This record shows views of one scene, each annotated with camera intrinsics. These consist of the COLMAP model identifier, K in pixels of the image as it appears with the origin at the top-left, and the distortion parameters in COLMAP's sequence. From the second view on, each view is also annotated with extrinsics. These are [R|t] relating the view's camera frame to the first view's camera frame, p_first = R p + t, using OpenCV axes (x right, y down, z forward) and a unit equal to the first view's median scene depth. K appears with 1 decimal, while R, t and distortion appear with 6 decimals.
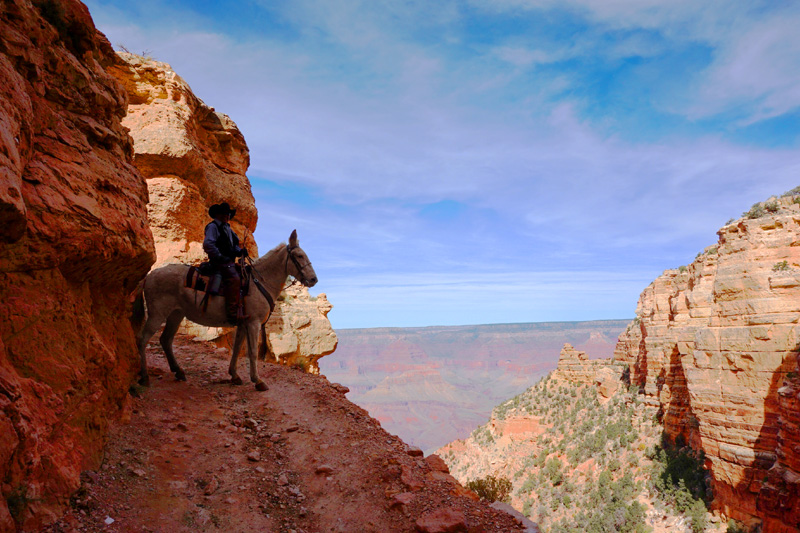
lens RADIAL K [[554.8, 0, 402.4], [0, 554.8, 267.2], [0, 0, 1]] dist [-0.044342, 0.046520]
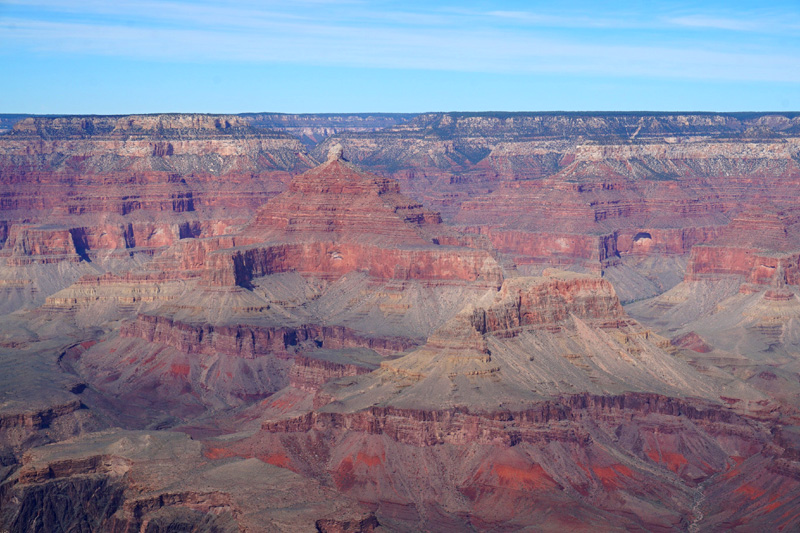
lens RADIAL K [[1602.7, 0, 398.4], [0, 1602.7, 266.8], [0, 0, 1]] dist [0.041769, 0.034603]
pose [[0.969768, 0.004697, 0.243985, -2.720319], [-0.052981, 0.980019, 0.191719, 0.419587], [-0.238209, -0.198850, 0.950639, 3.335890]]
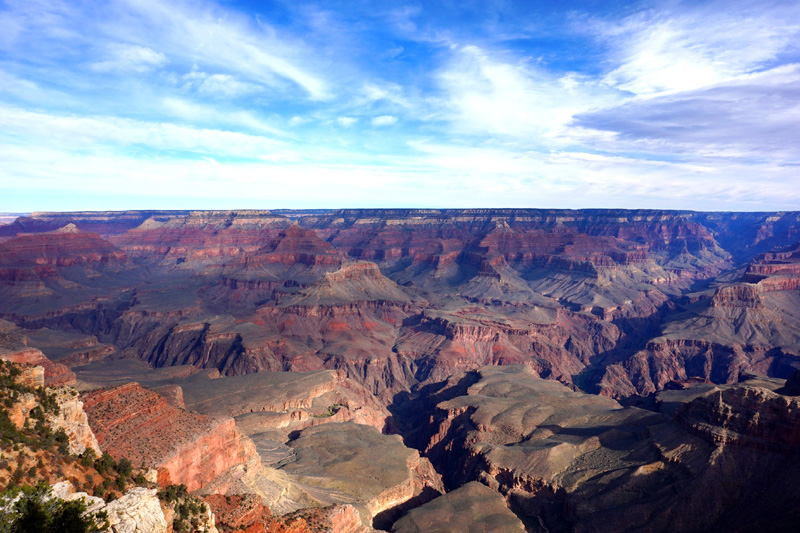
lens RADIAL K [[554.8, 0, 402.4], [0, 554.8, 267.2], [0, 0, 1]] dist [-0.044342, 0.046520]
pose [[0.937980, -0.010289, 0.346536, -2.254054], [-0.061210, 0.978942, 0.194746, 0.322845], [-0.341243, -0.203880, 0.917598, 2.618407]]
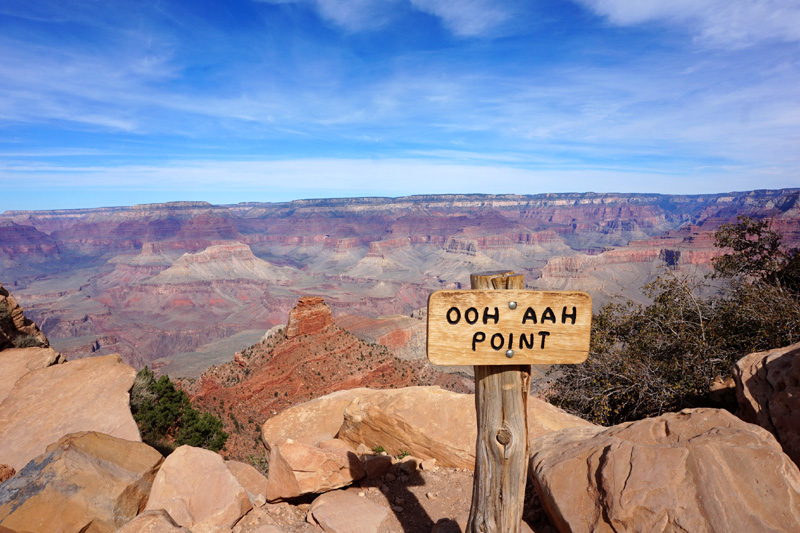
lens RADIAL K [[554.8, 0, 402.4], [0, 554.8, 267.2], [0, 0, 1]] dist [-0.044342, 0.046520]
pose [[0.947839, -0.033861, 0.316945, 0.213007], [-0.034188, 0.977806, 0.206704, 0.381830], [-0.316910, -0.206758, 0.925645, 1.305885]]
